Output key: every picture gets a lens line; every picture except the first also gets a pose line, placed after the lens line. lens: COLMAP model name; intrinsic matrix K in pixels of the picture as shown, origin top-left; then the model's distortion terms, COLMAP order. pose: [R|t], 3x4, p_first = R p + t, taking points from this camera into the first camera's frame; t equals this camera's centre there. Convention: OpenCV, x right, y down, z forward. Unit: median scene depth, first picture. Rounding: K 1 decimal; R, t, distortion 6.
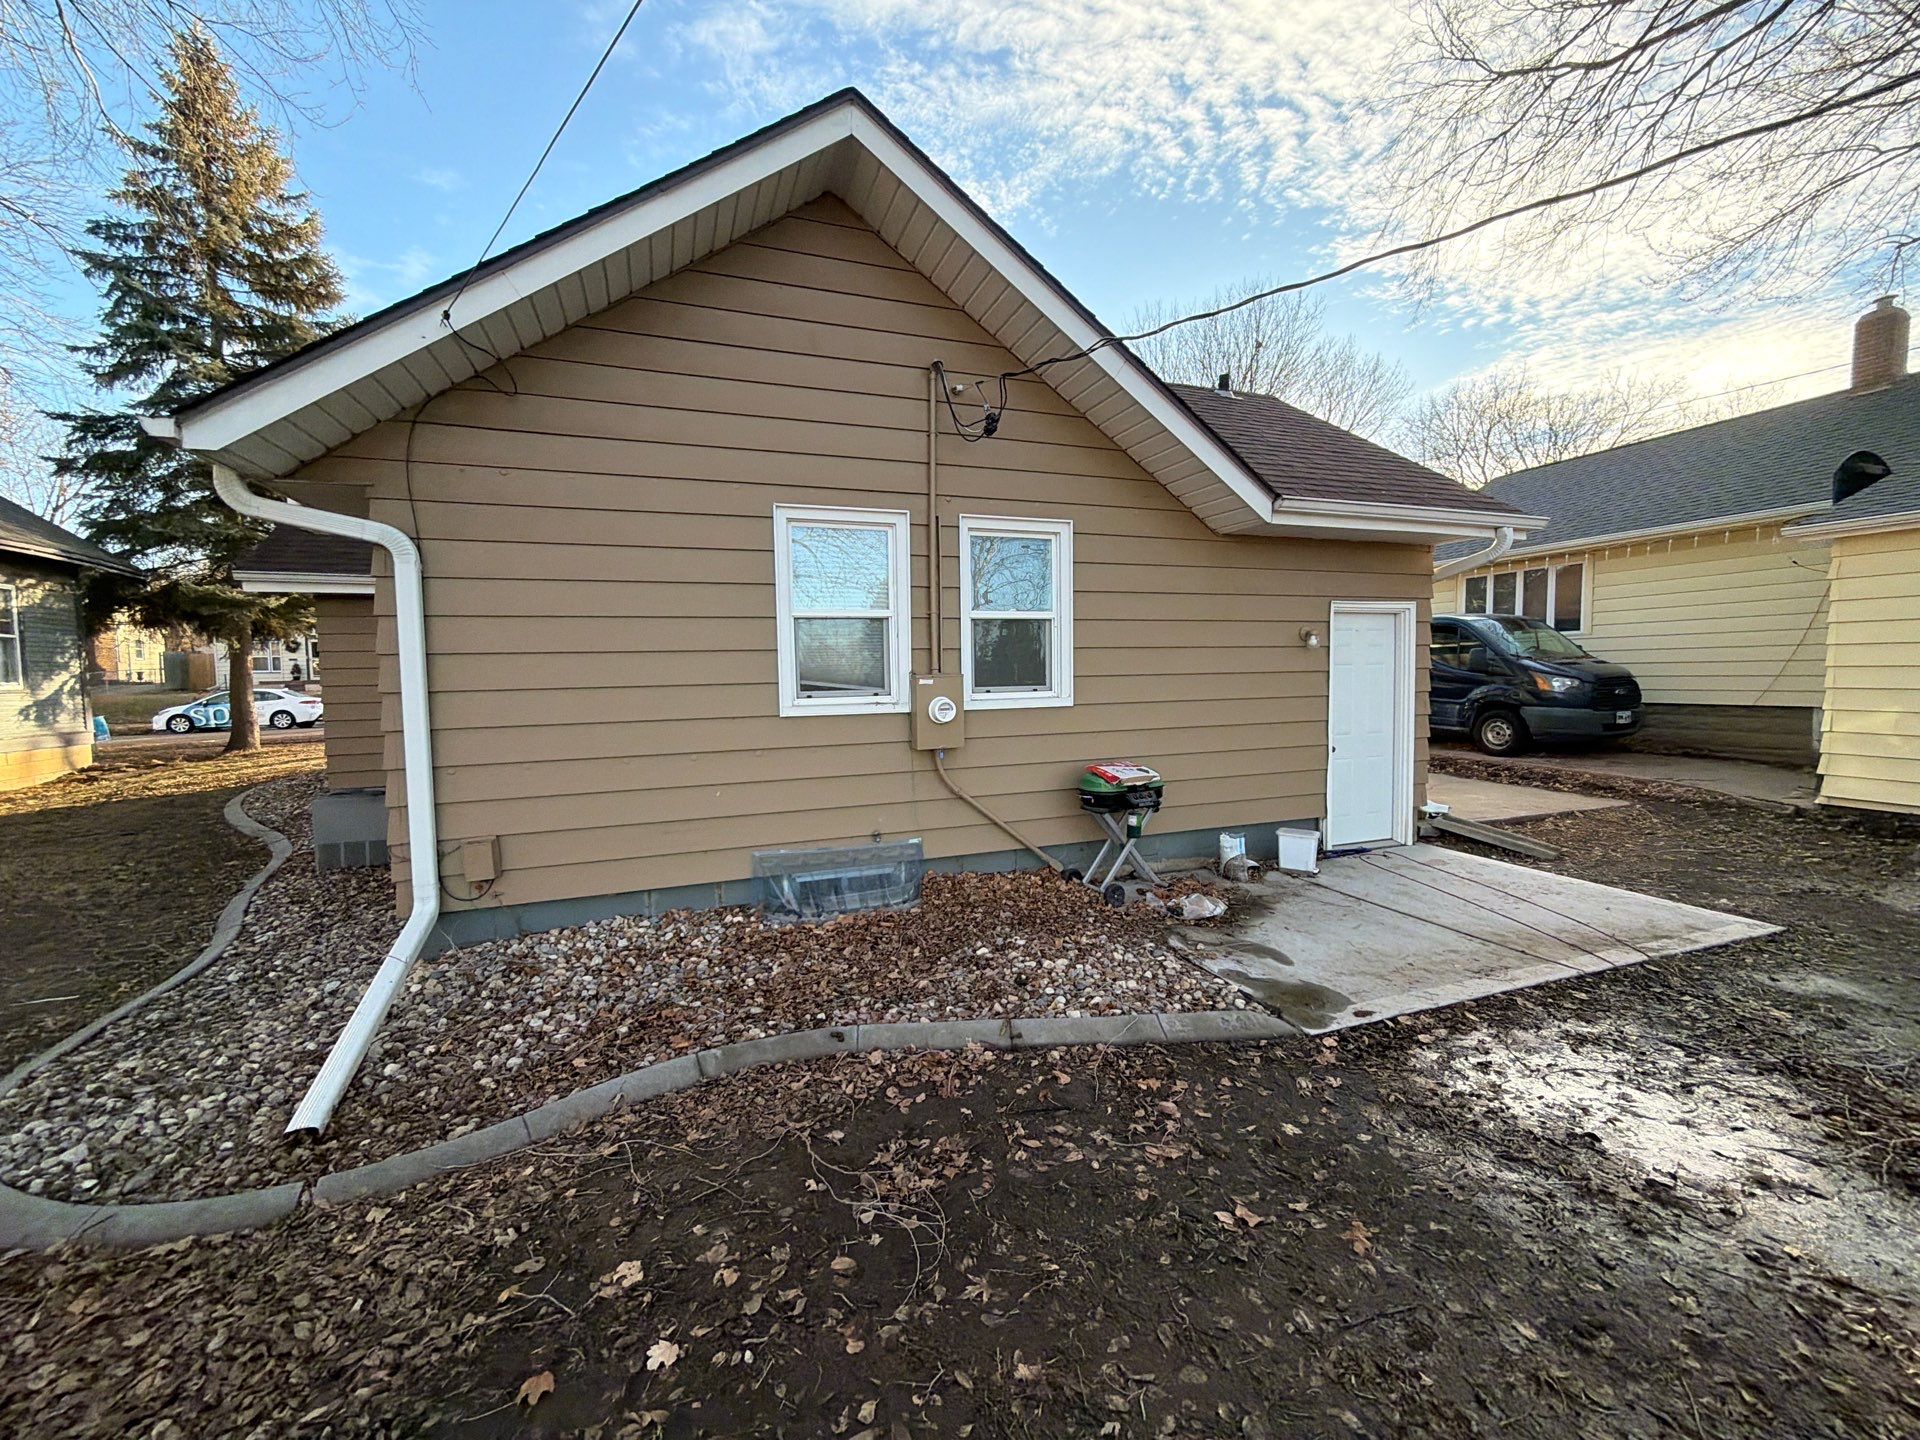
lens RADIAL K [[759.7, 0, 957.4], [0, 759.7, 721.8], [0, 0, 1]] dist [-0.000345, 0.000004]
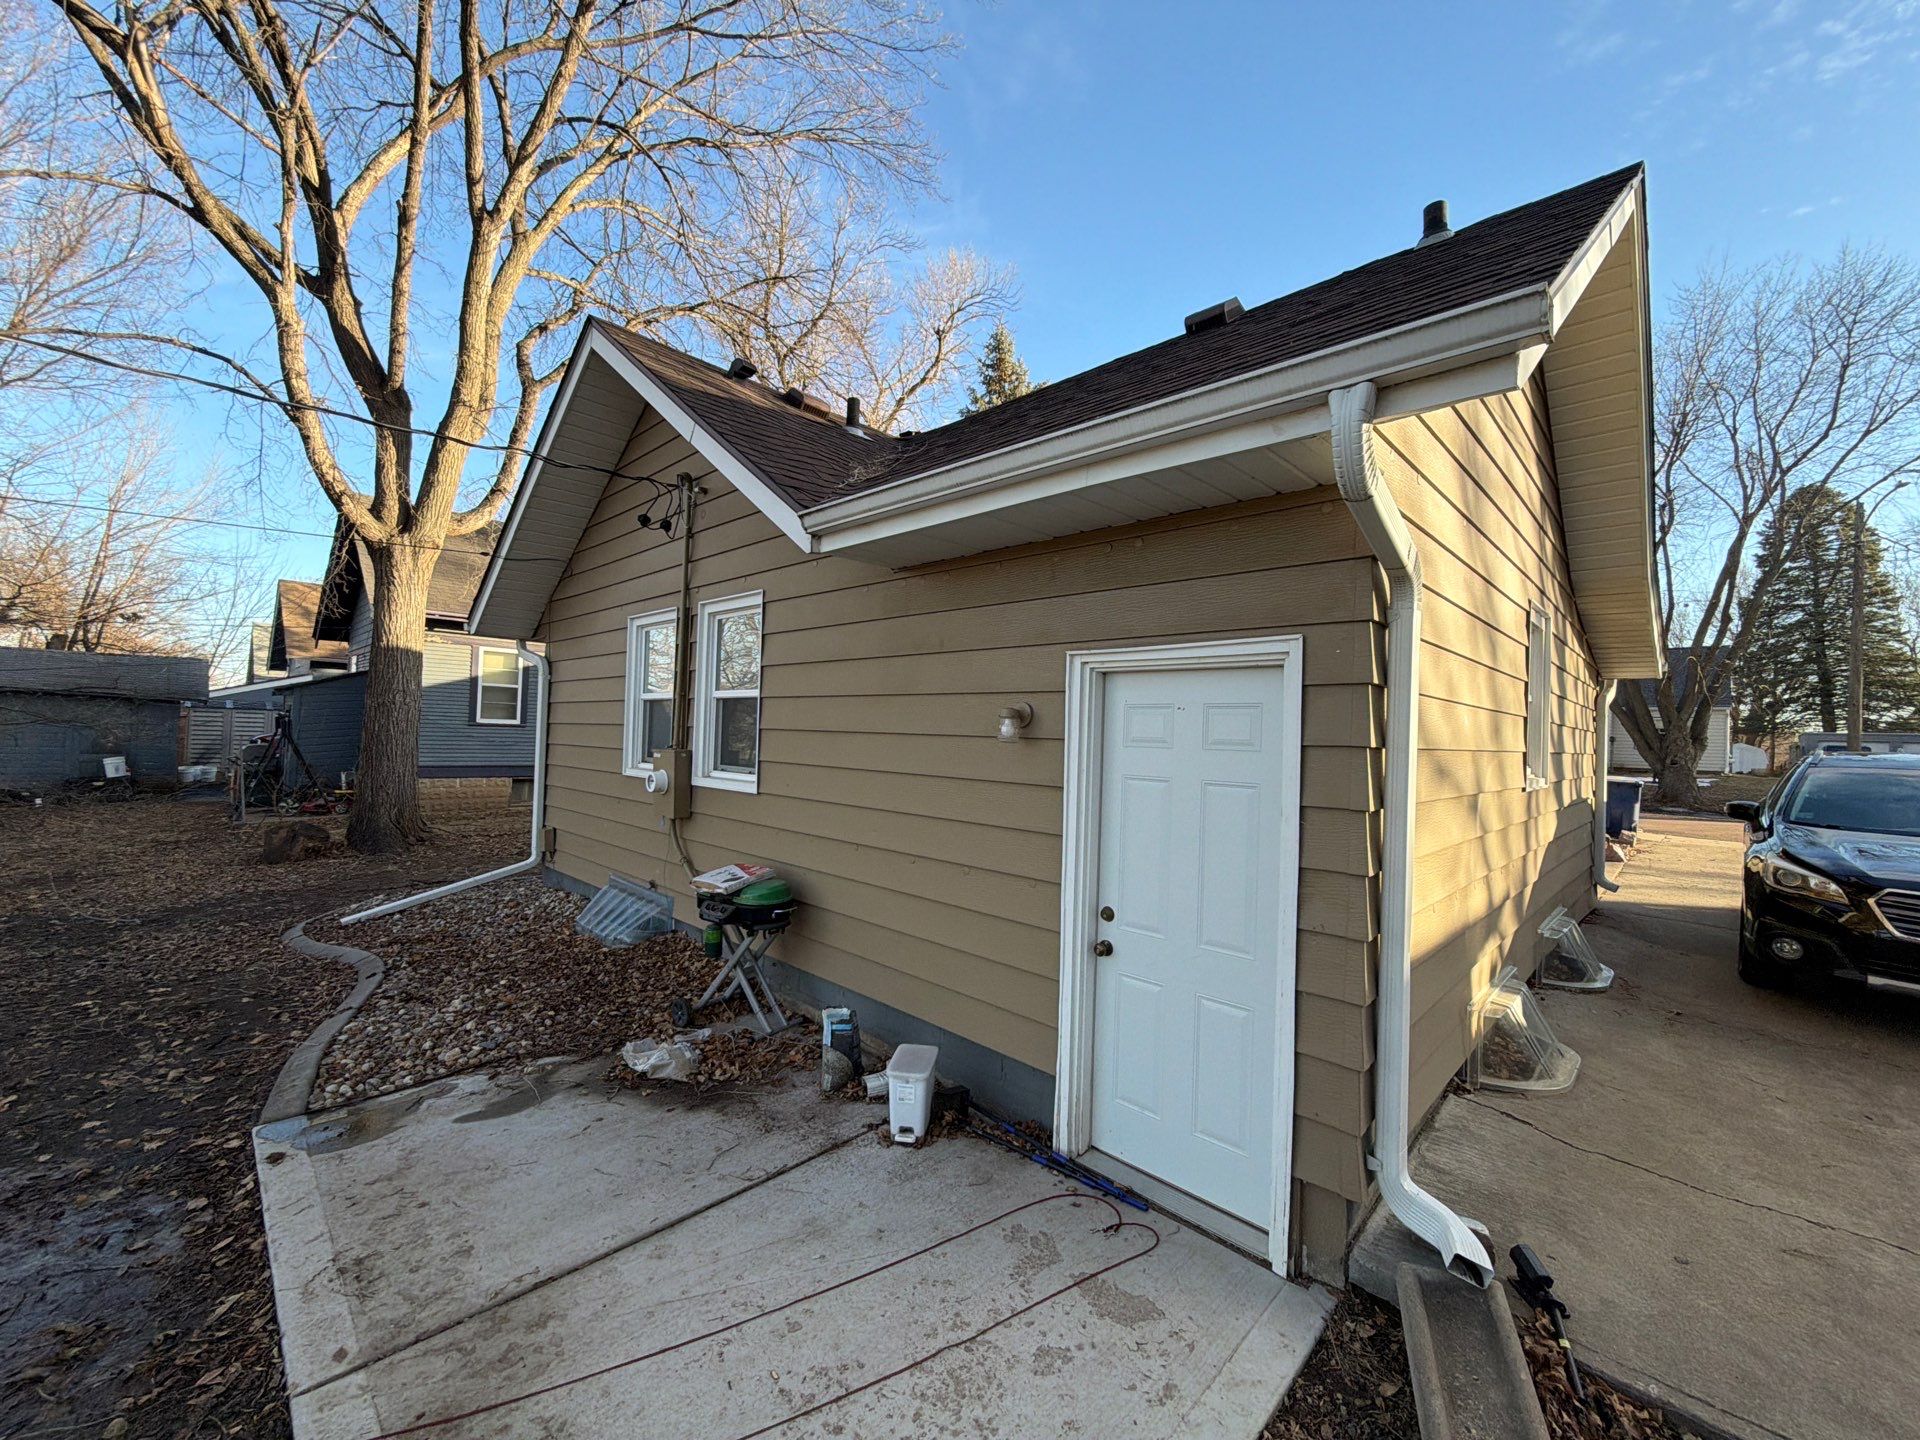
lens RADIAL K [[759.7, 0, 957.4], [0, 759.7, 721.8], [0, 0, 1]] dist [-0.000345, 0.000004]
pose [[0.433451, 0.017194, -0.901013, 1.269512], [-0.096649, 0.994938, -0.027508, -0.124285], [0.895980, 0.099005, 0.432919, 0.985222]]
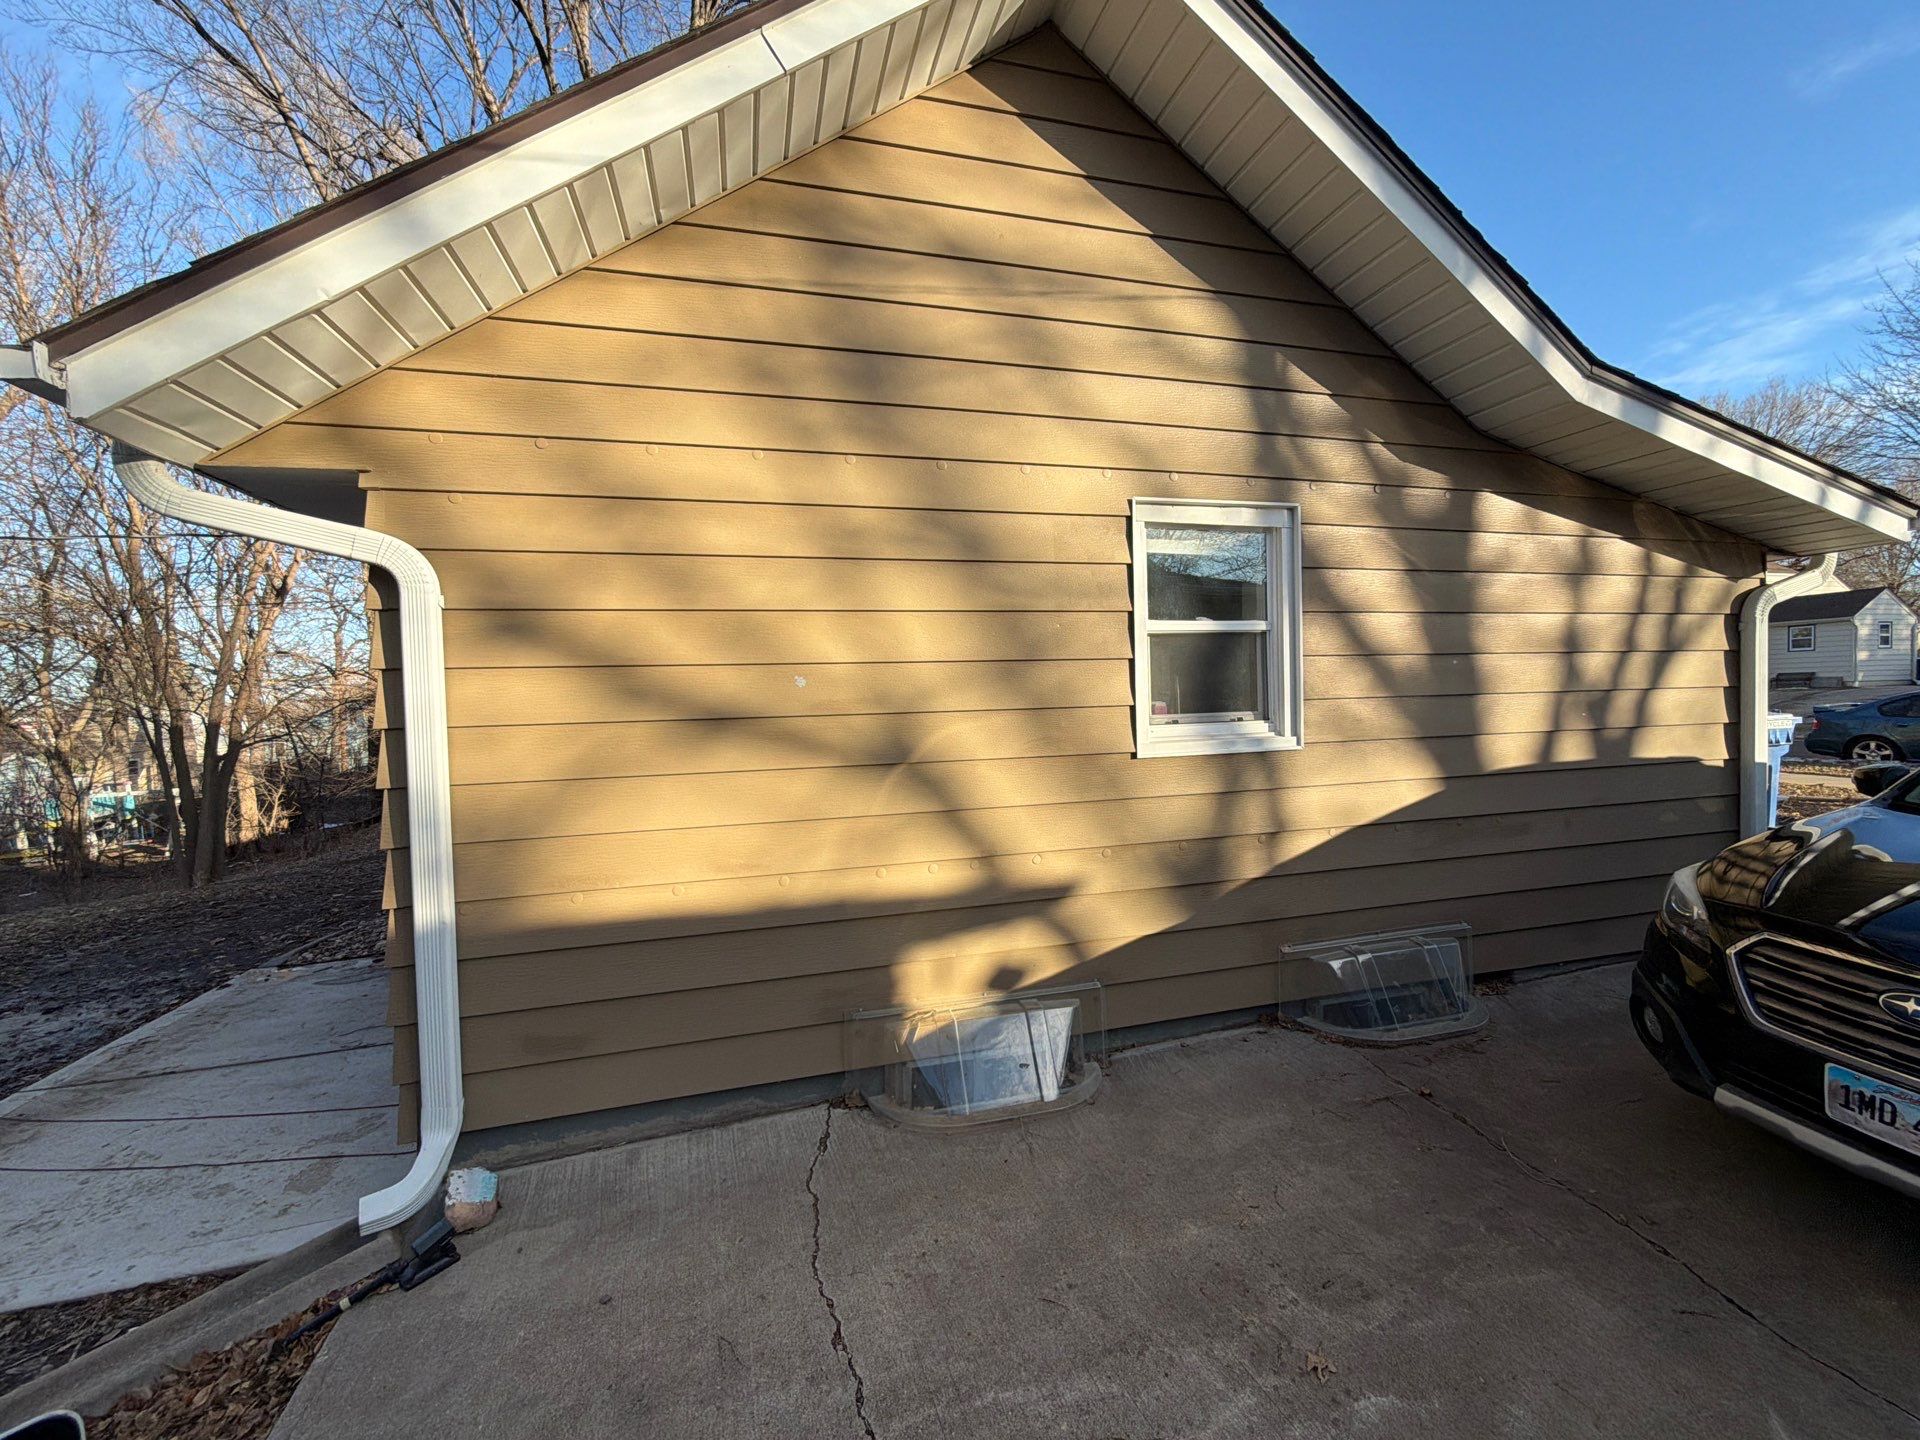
lens RADIAL K [[759.7, 0, 957.4], [0, 759.7, 721.8], [0, 0, 1]] dist [-0.000345, 0.000004]
pose [[-0.074134, 0.056005, -0.995674, 1.449178], [-0.033675, 0.997712, 0.058627, -0.204401], [0.996680, 0.037876, -0.072079, 1.945474]]
